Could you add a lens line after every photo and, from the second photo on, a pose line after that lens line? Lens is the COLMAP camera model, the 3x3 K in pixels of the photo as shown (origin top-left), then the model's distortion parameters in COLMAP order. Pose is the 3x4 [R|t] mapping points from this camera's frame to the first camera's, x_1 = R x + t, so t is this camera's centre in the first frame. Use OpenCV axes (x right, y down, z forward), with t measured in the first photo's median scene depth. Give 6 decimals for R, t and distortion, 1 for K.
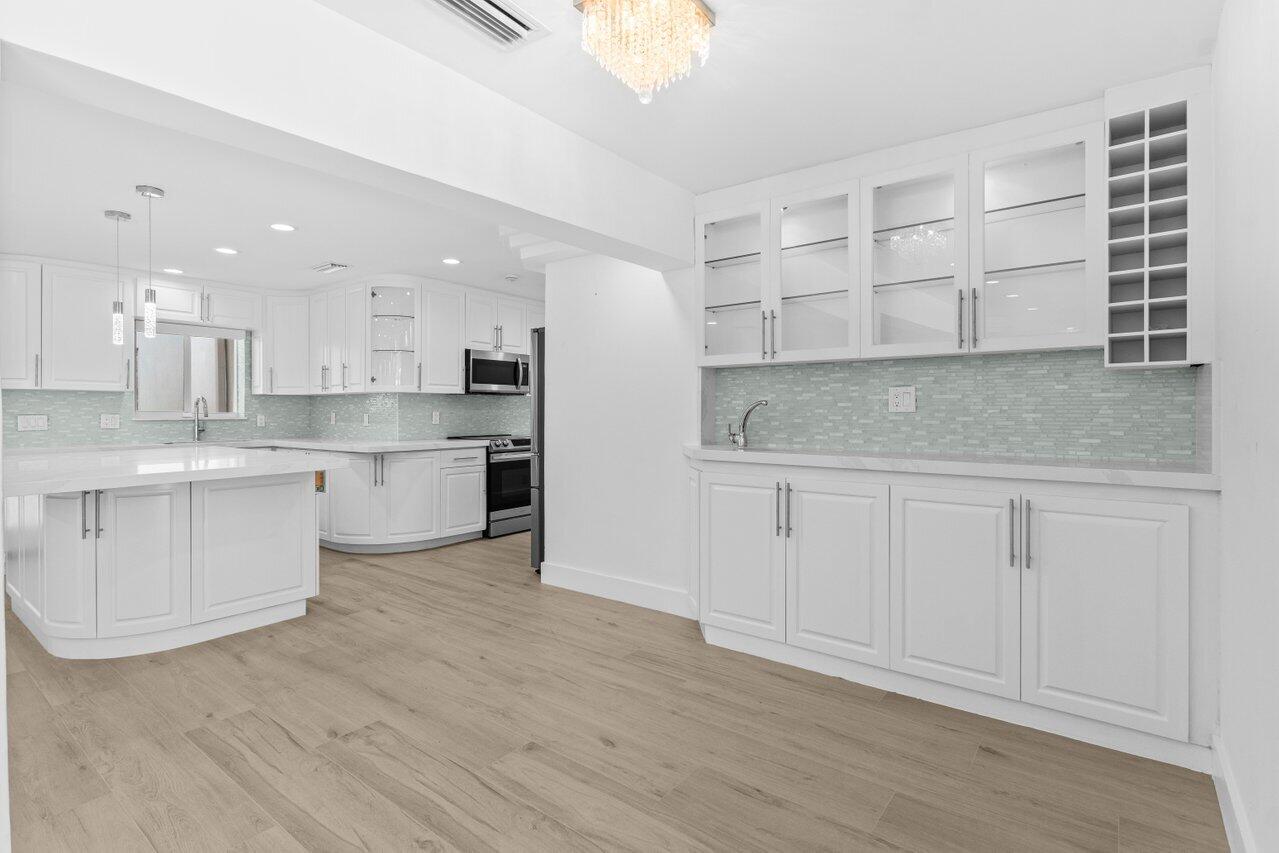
lens RADIAL K [[621.9, 0, 632.6], [0, 621.9, 409.4], [0, 0, 1]] dist [0.003888, -0.000753]
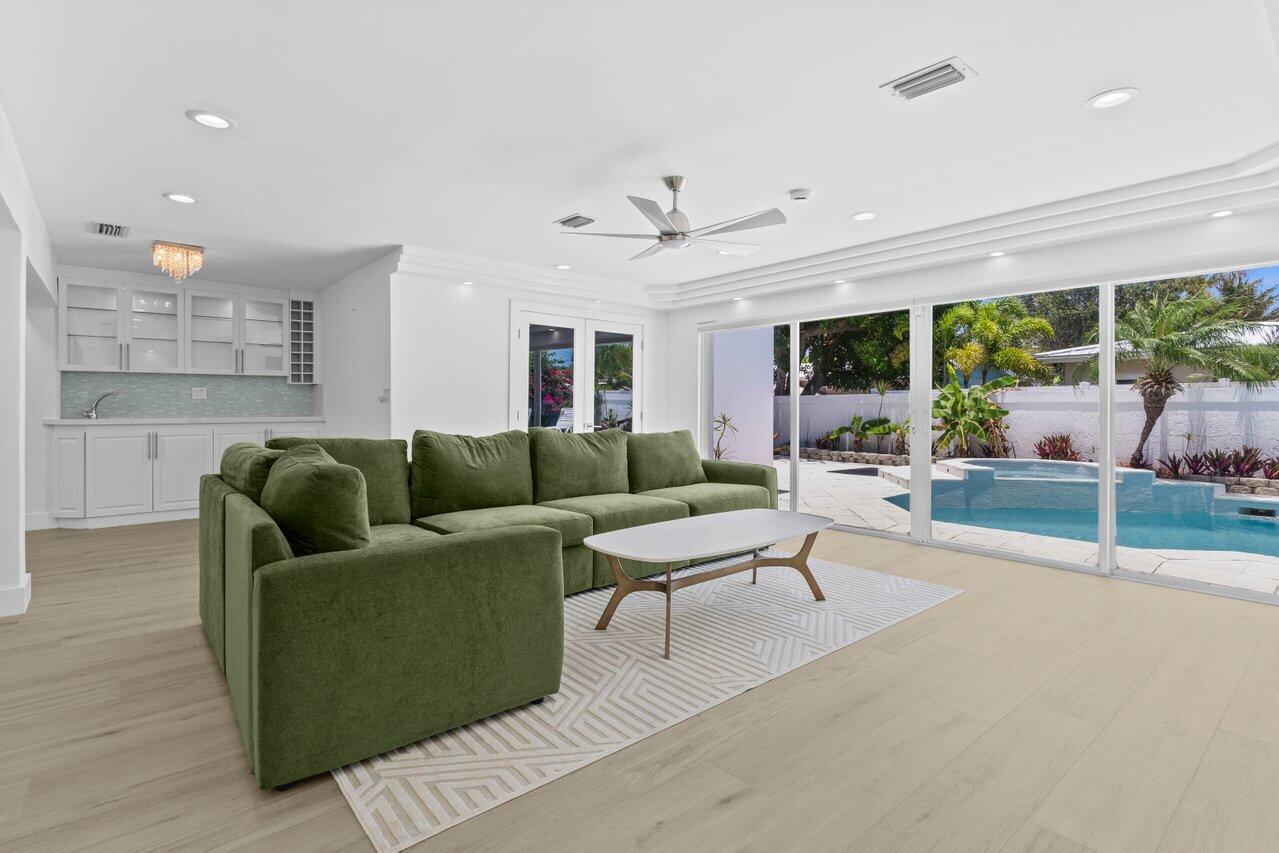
lens RADIAL K [[621.9, 0, 662.4], [0, 621.9, 405.6], [0, 0, 1]] dist [0.003888, -0.000753]
pose [[0.181735, 0.001081, 0.983347, -1.301058], [0.001524, 0.999998, -0.001381, 0.030554], [-0.983346, 0.001750, 0.181733, -0.904539]]
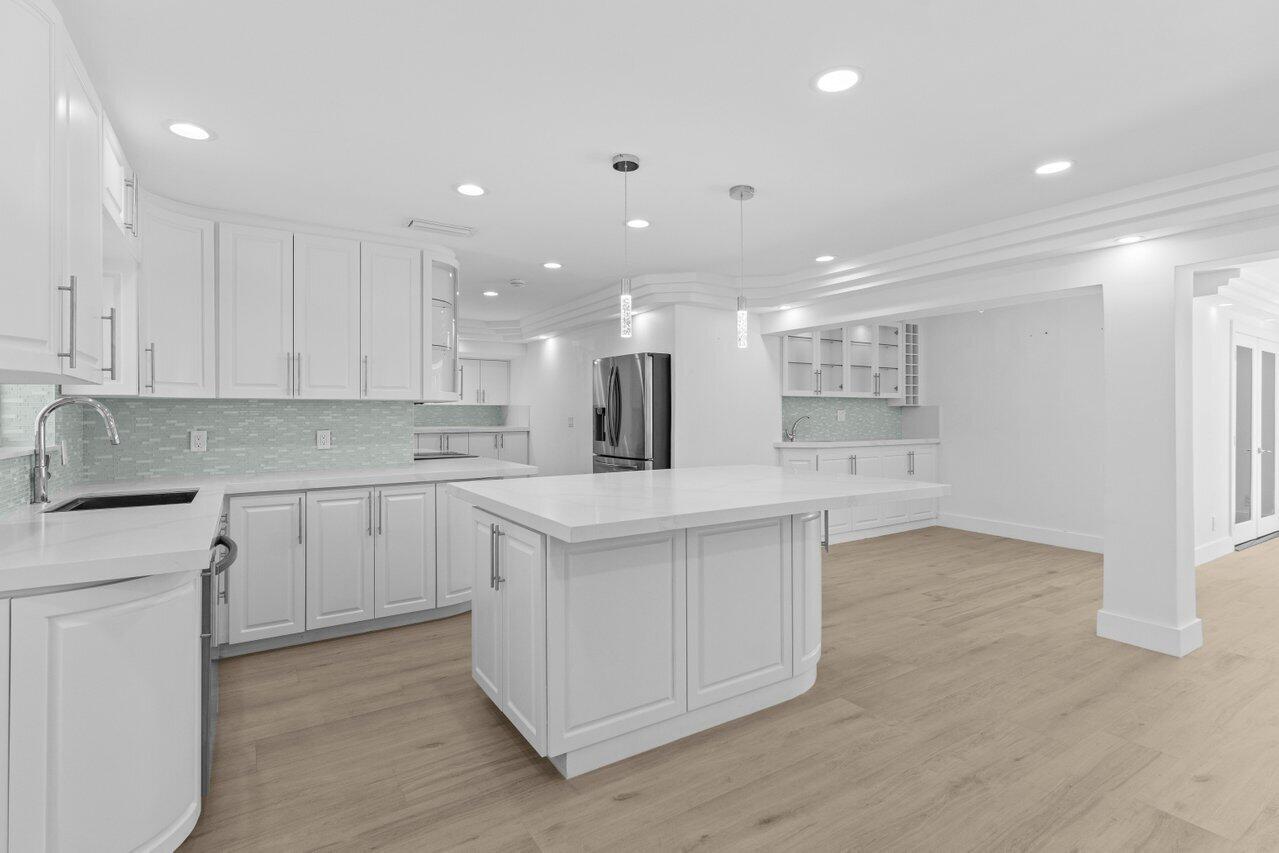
lens RADIAL K [[621.9, 0, 645.4], [0, 621.9, 421.8], [0, 0, 1]] dist [0.003888, -0.000753]
pose [[0.324060, -0.018074, 0.945864, -1.782495], [-0.005775, 0.999761, 0.021082, -0.033896], [-0.946019, -0.012294, 0.323879, 0.872829]]
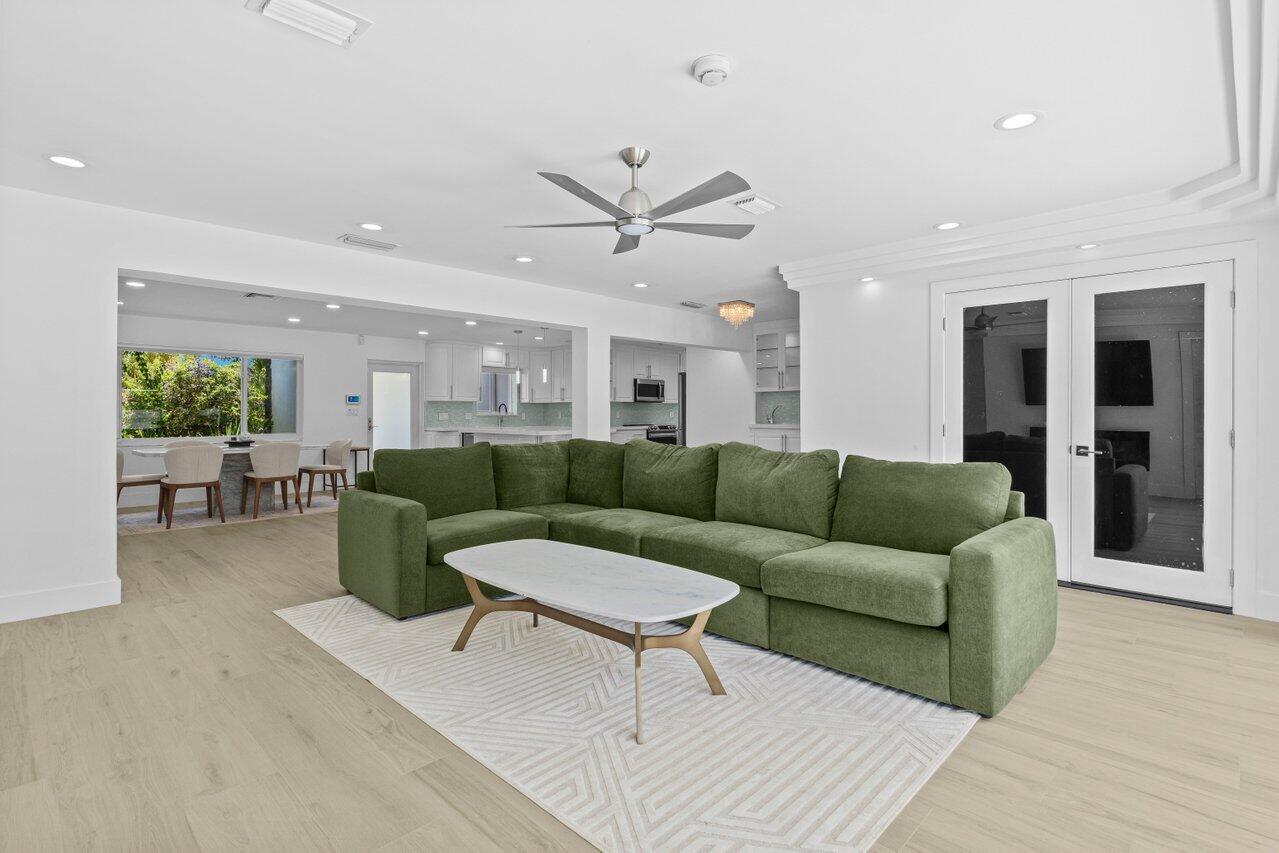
lens RADIAL K [[621.9, 0, 638.3], [0, 621.9, 414.9], [0, 0, 1]] dist [0.003888, -0.000753]
pose [[0.994250, -0.001794, -0.107073, -0.097947], [0.002083, 0.999994, 0.002590, 0.017174], [0.107068, -0.002798, 0.994248, -1.653937]]
